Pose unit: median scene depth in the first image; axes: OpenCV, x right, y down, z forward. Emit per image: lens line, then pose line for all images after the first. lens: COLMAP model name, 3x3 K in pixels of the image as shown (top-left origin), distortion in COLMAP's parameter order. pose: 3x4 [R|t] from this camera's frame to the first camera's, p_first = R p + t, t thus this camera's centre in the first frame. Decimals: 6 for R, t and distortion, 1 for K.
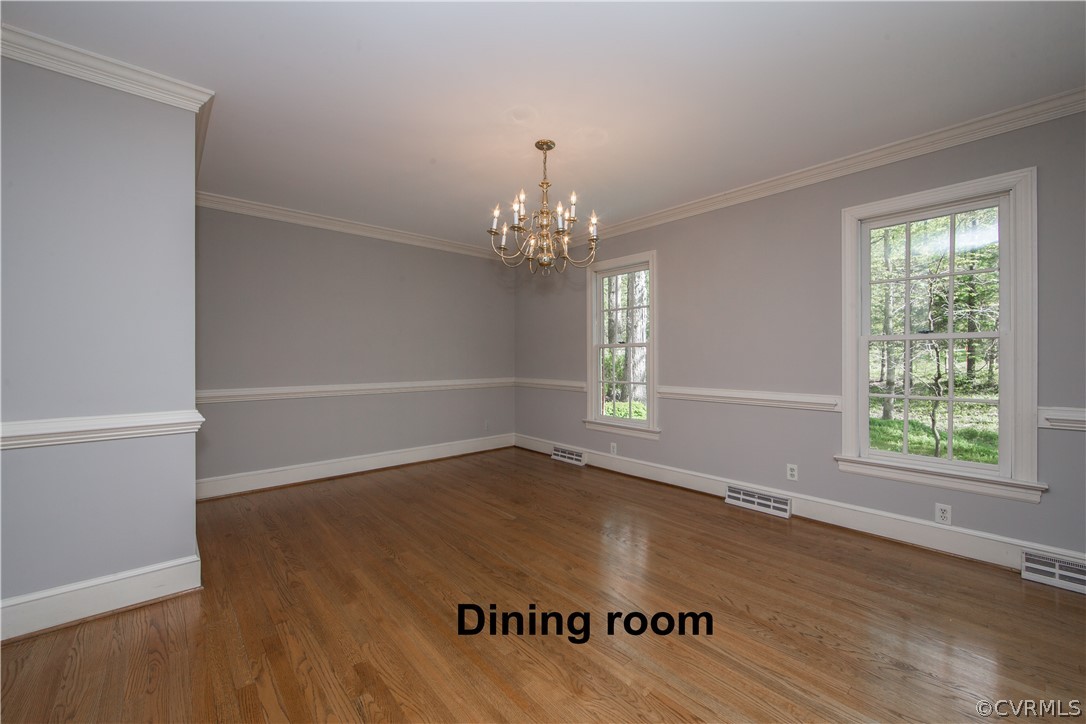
lens RADIAL K [[431.7, 0, 541.9], [0, 431.7, 358.8], [0, 0, 1]] dist [-0.004982, 0.000132]
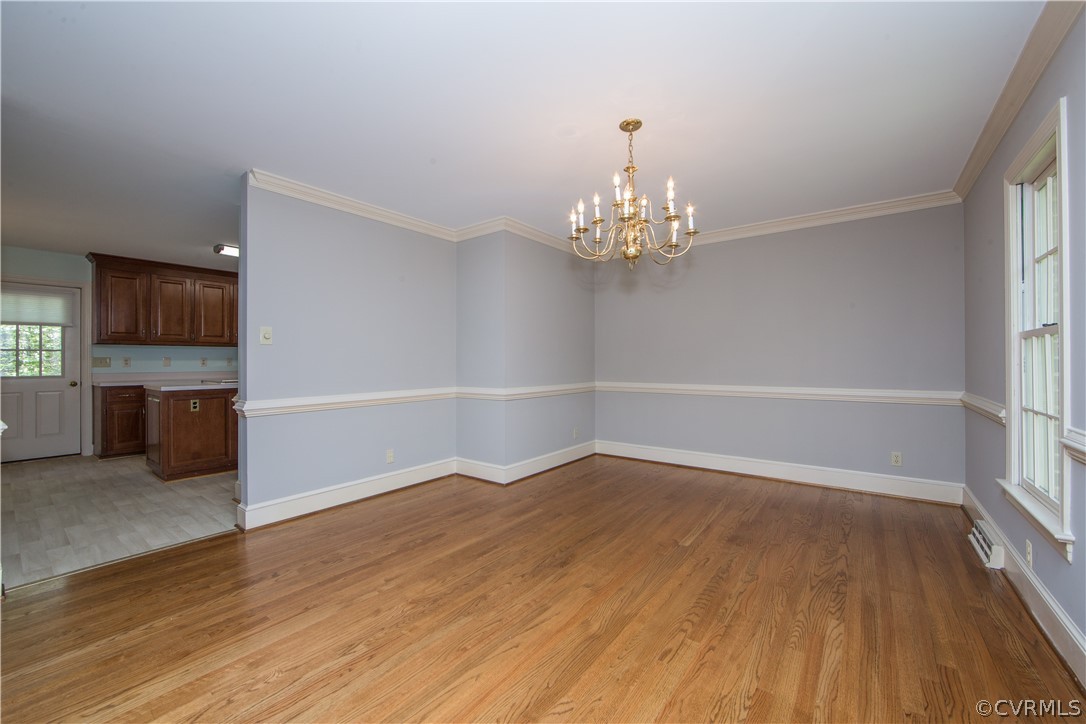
lens RADIAL K [[431.7, 0, 541.9], [0, 431.7, 358.8], [0, 0, 1]] dist [-0.004982, 0.000132]
pose [[0.184217, -0.005633, -0.982870, 0.928289], [0.002713, 0.999983, -0.005223, -0.002358], [0.982882, -0.001705, 0.184229, 0.701923]]
